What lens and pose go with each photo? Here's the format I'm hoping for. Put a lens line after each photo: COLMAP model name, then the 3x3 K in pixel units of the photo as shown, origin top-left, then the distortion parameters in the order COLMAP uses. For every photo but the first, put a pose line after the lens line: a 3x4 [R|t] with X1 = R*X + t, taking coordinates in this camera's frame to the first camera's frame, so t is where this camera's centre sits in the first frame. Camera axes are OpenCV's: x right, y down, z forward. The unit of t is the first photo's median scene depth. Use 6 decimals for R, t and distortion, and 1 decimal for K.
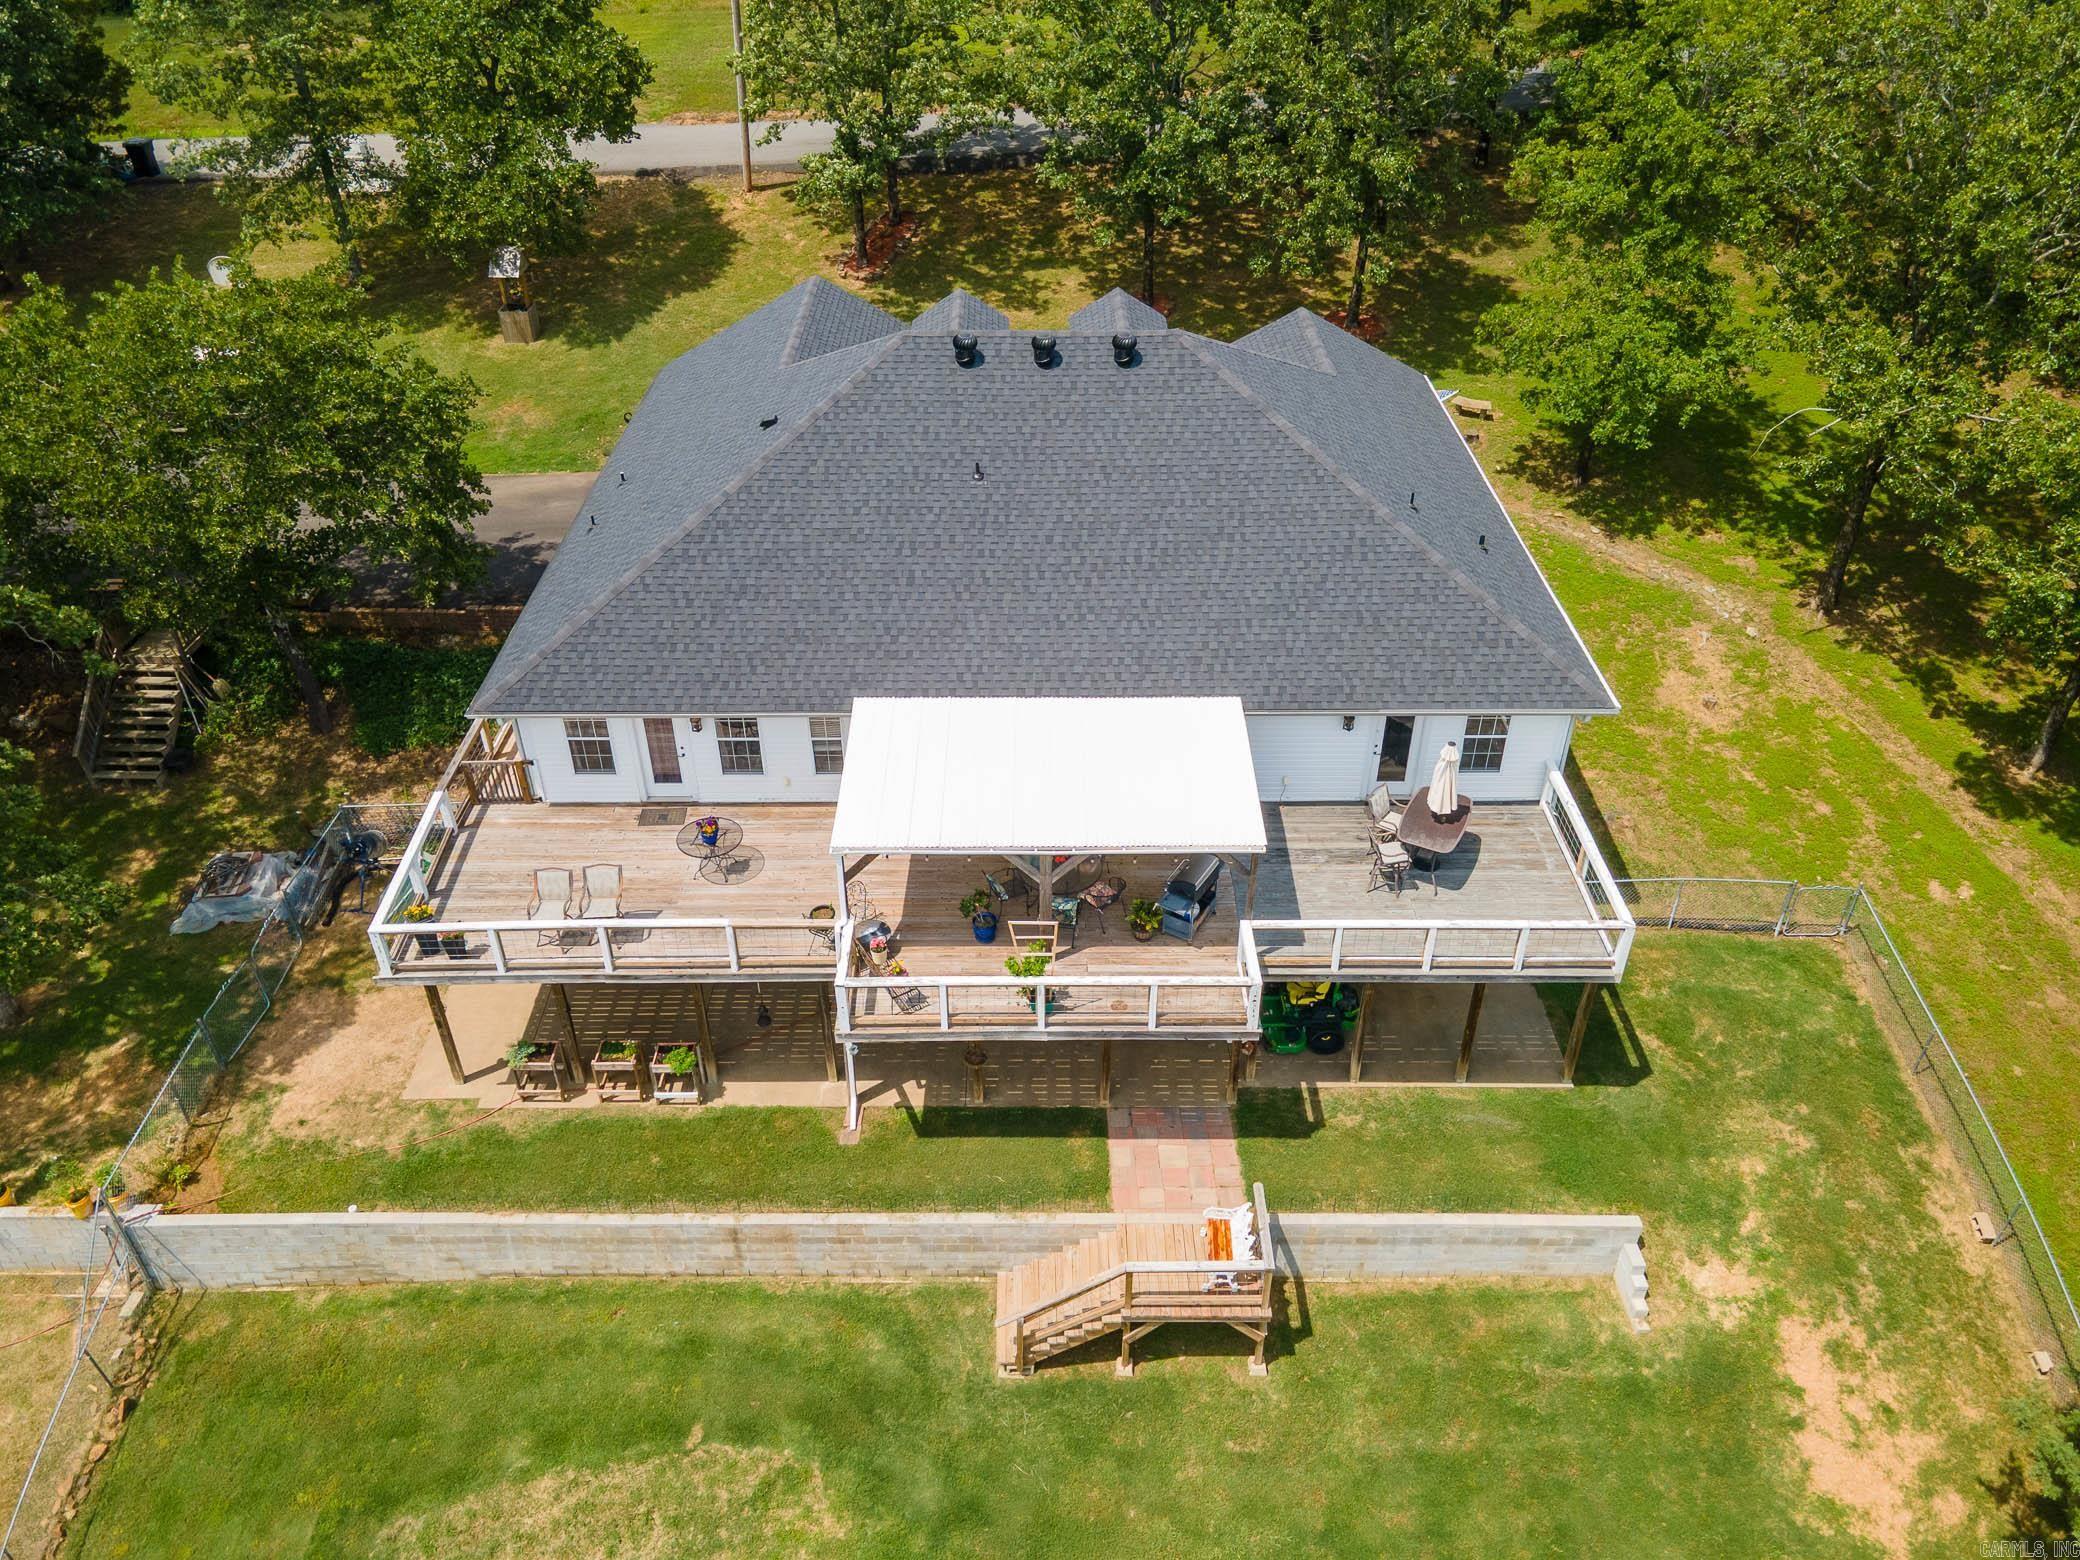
lens RADIAL K [[1512.5, 0, 1027.6], [0, 1512.5, 778.2], [0, 0, 1]] dist [0.052960, -0.013254]
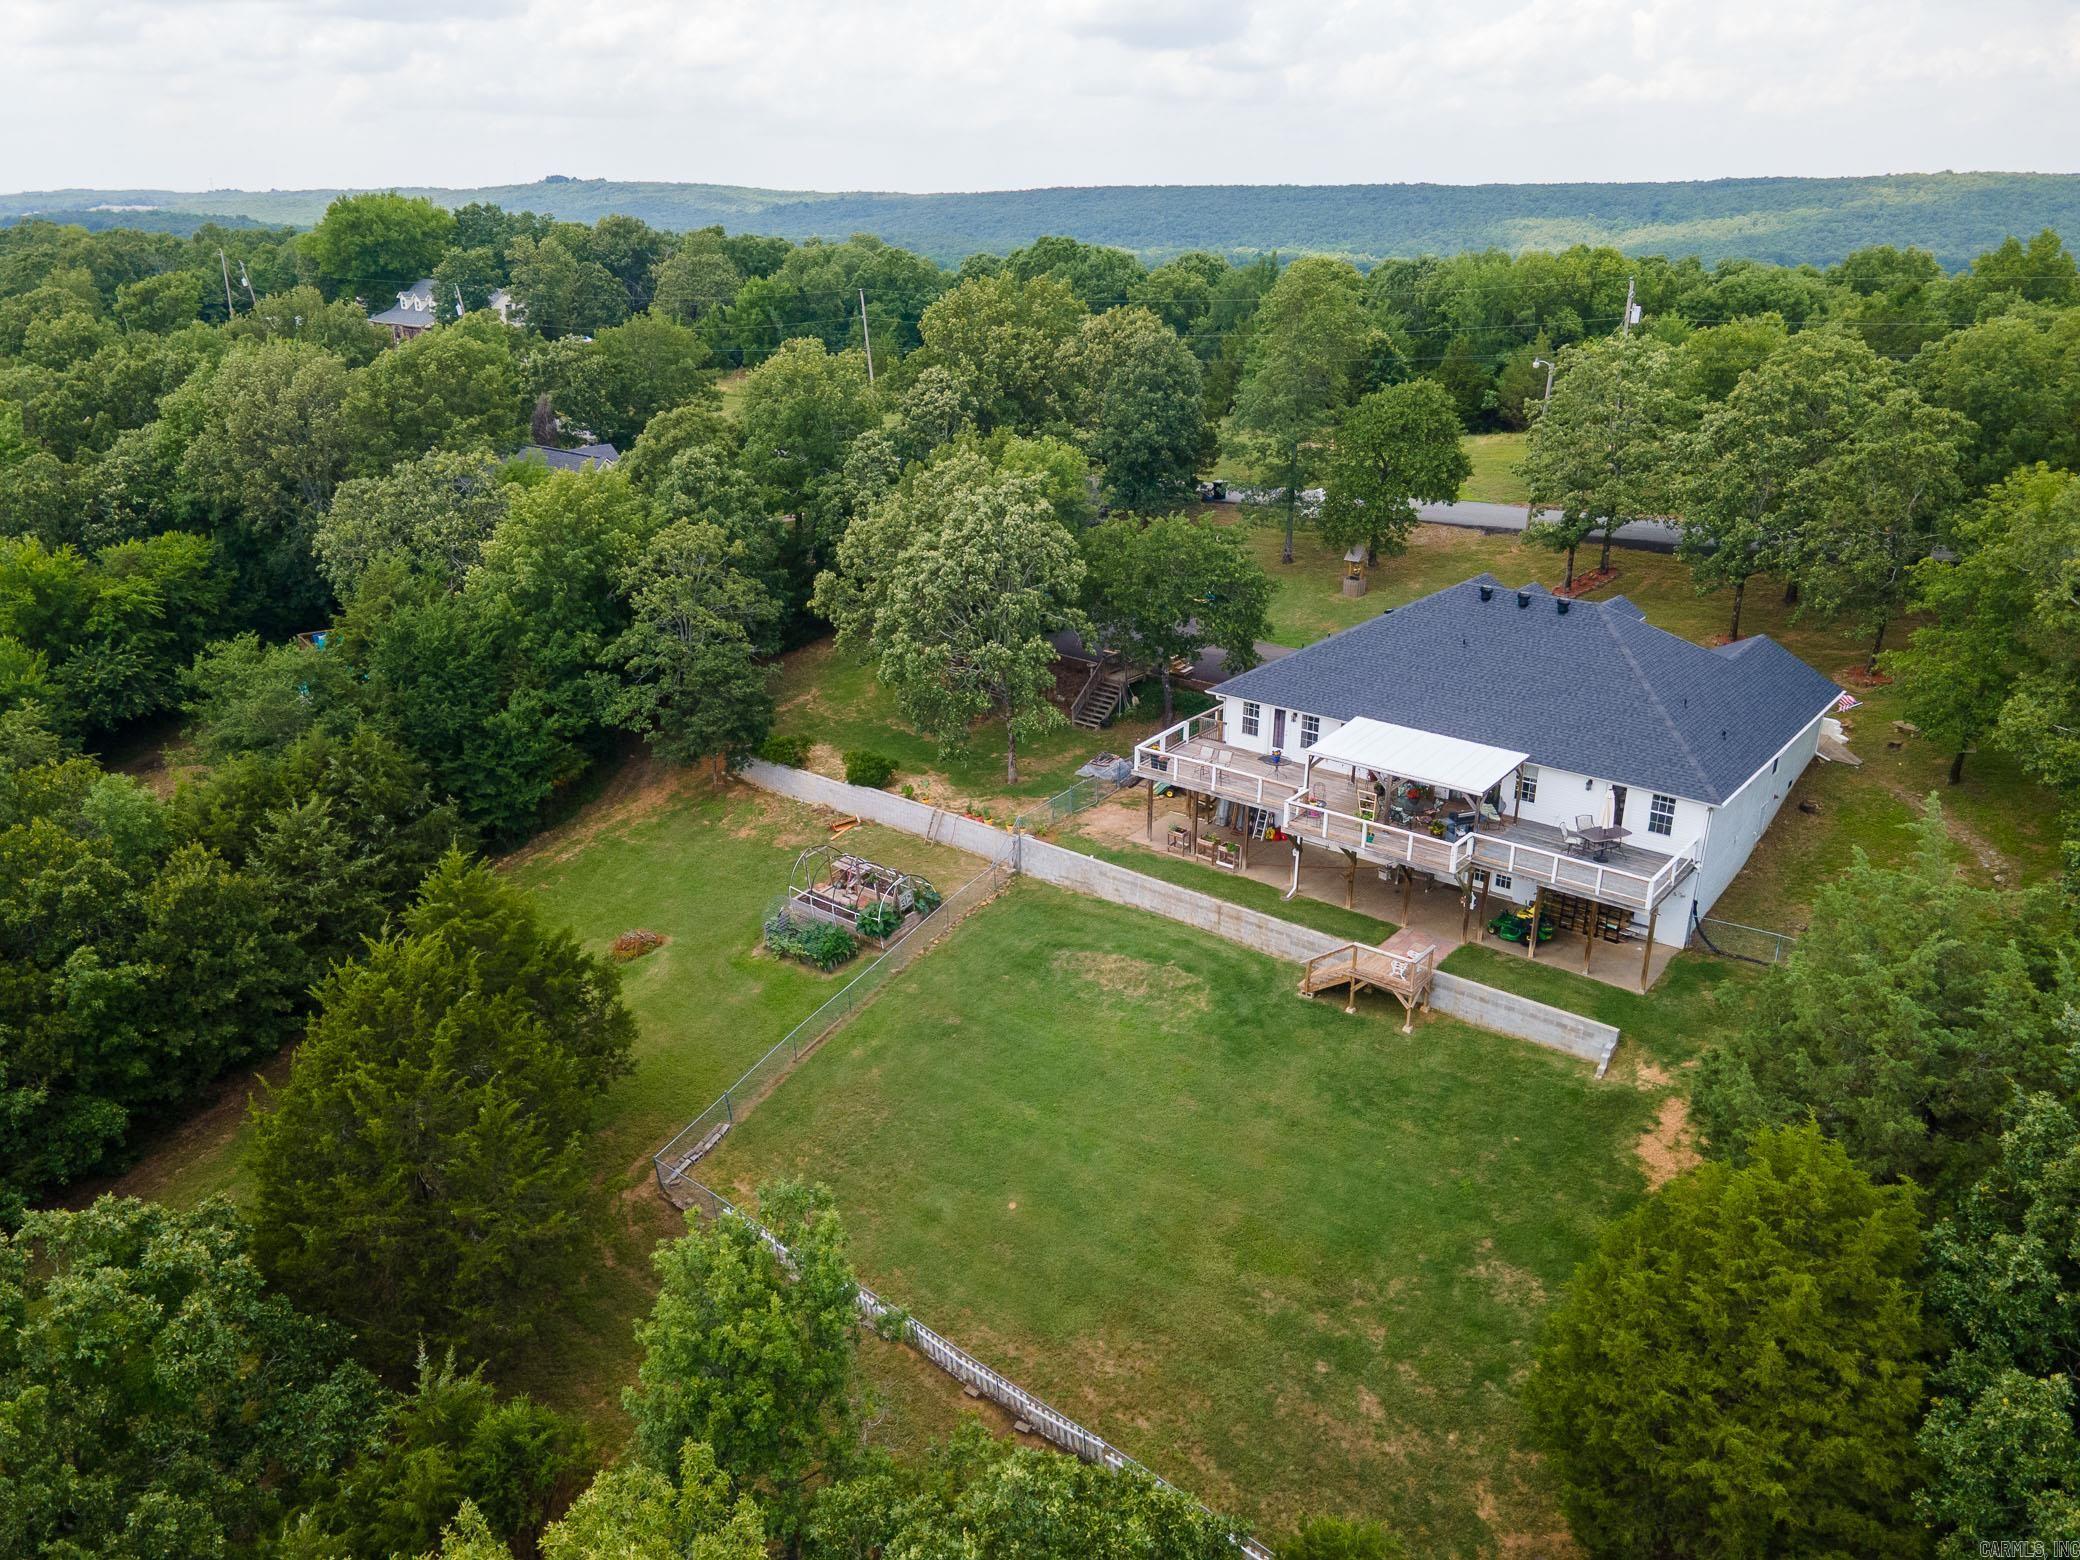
lens RADIAL K [[1512.5, 0, 1027.6], [0, 1512.5, 778.2], [0, 0, 1]] dist [0.052960, -0.013254]
pose [[0.777922, 0.230643, -0.584500, 0.868318], [-0.367093, 0.921769, -0.124842, 0.507243], [0.509980, 0.311684, 0.801732, -1.034915]]
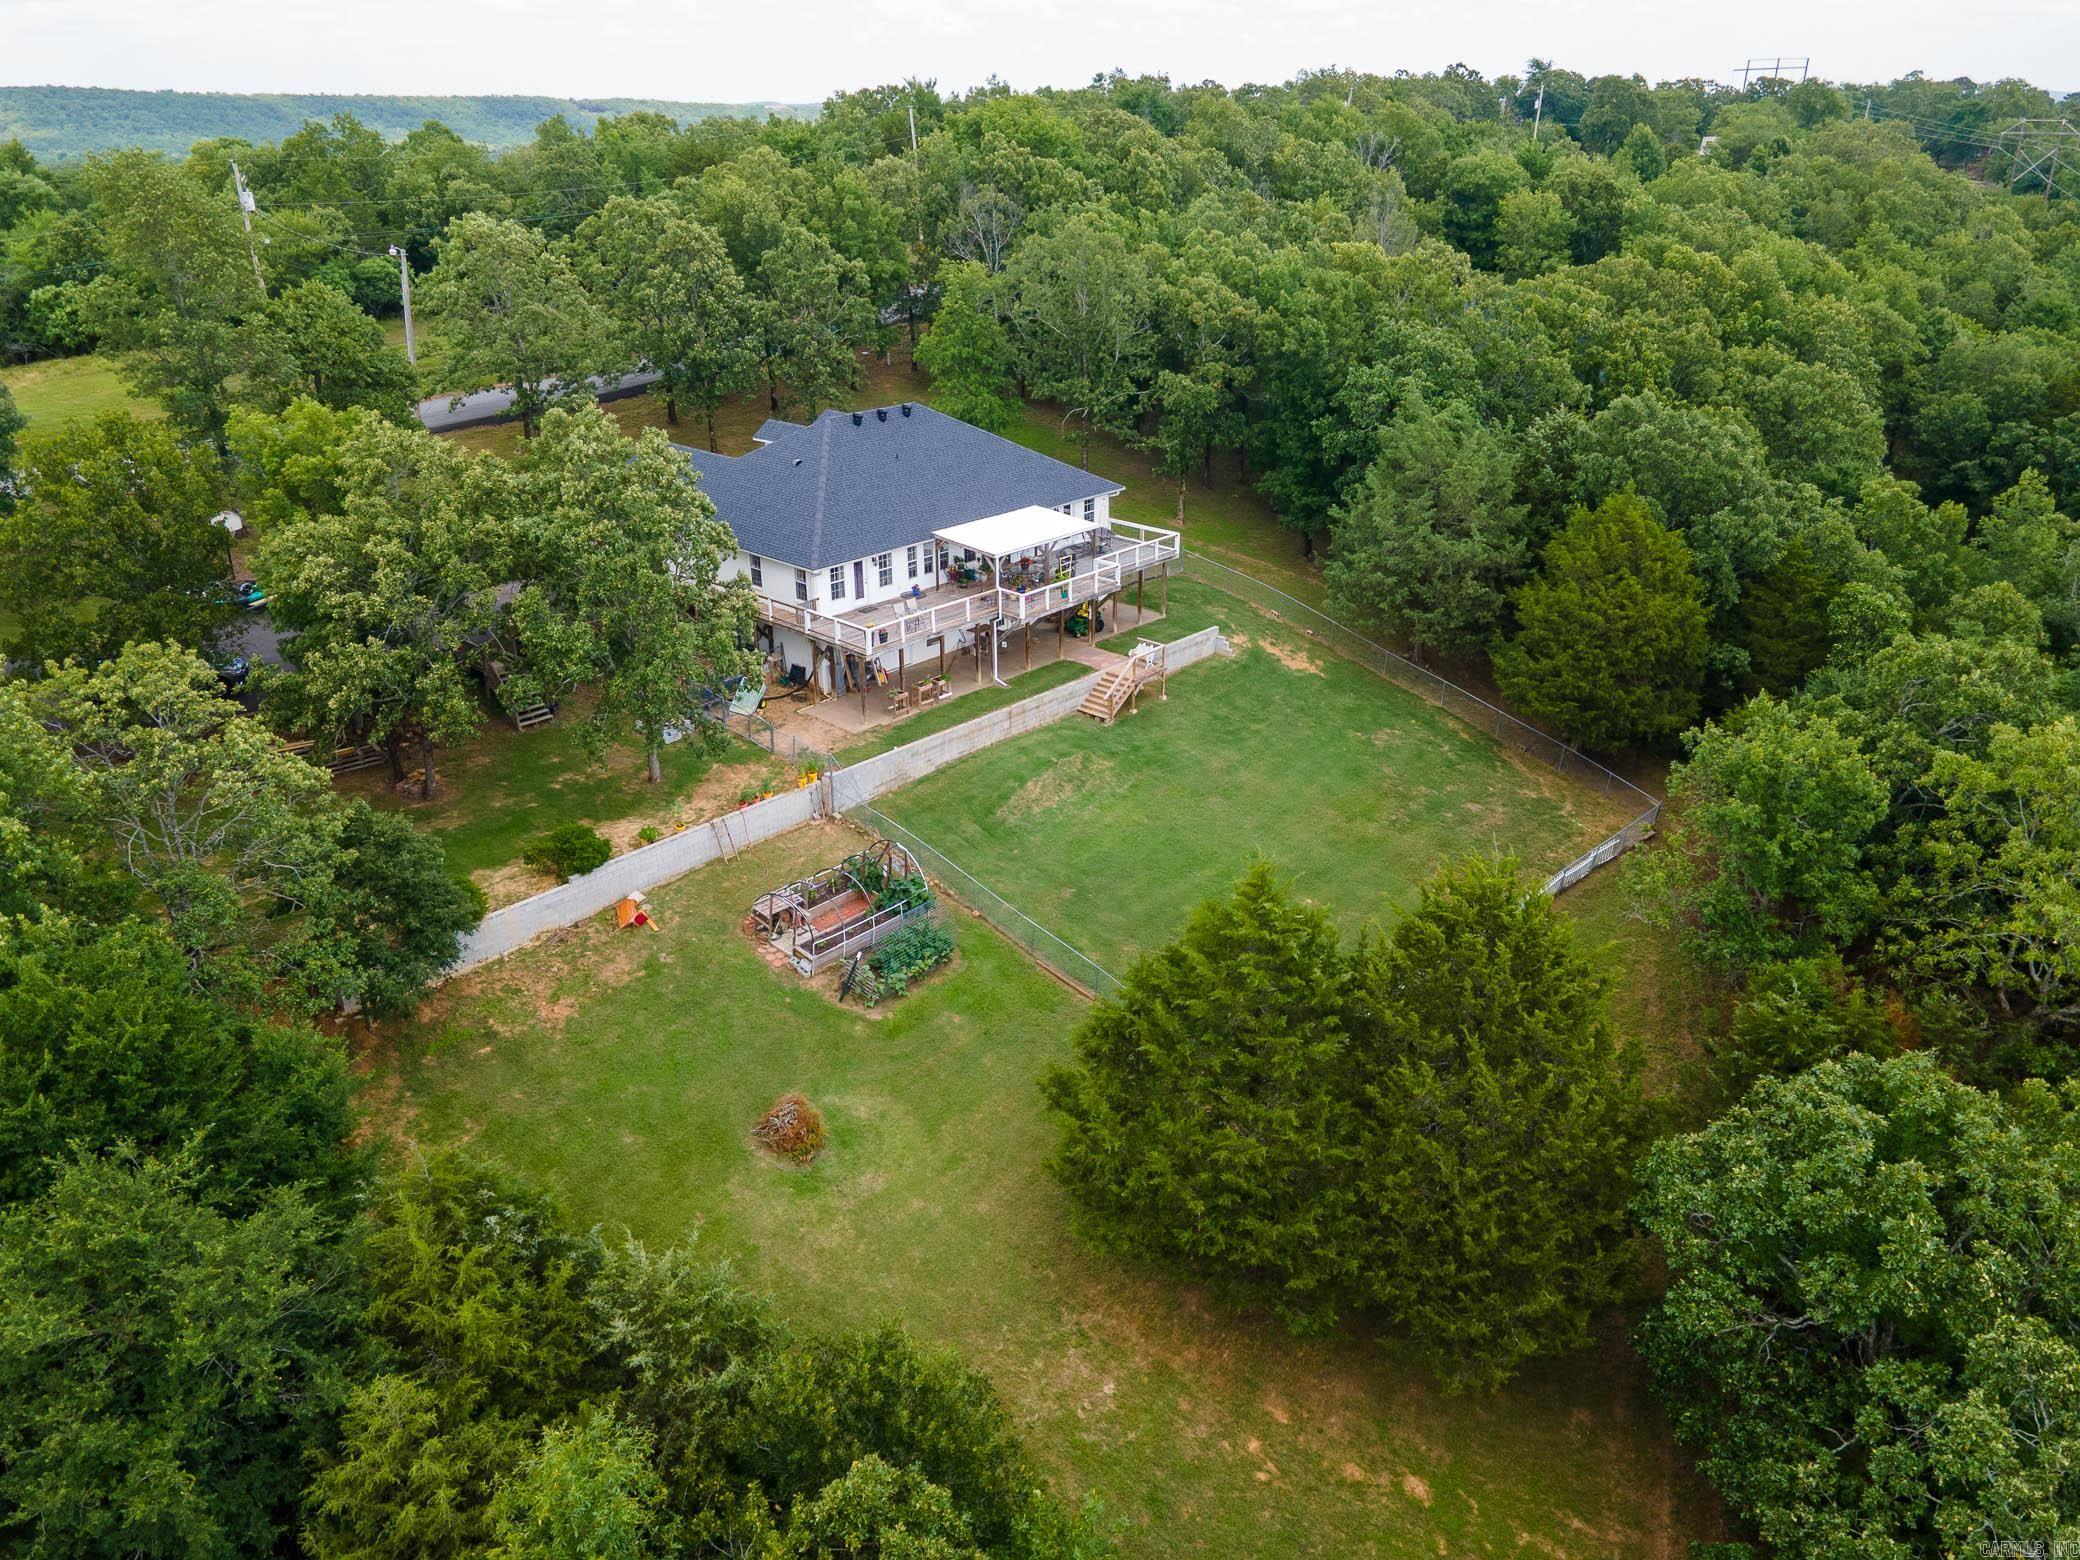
lens RADIAL K [[1512.5, 0, 1027.6], [0, 1512.5, 778.2], [0, 0, 1]] dist [0.052960, -0.013254]
pose [[0.682930, -0.297473, 0.667171, -1.910607], [0.421948, 0.906192, -0.027869, 0.480361], [-0.596294, 0.300544, 0.744383, -0.891270]]
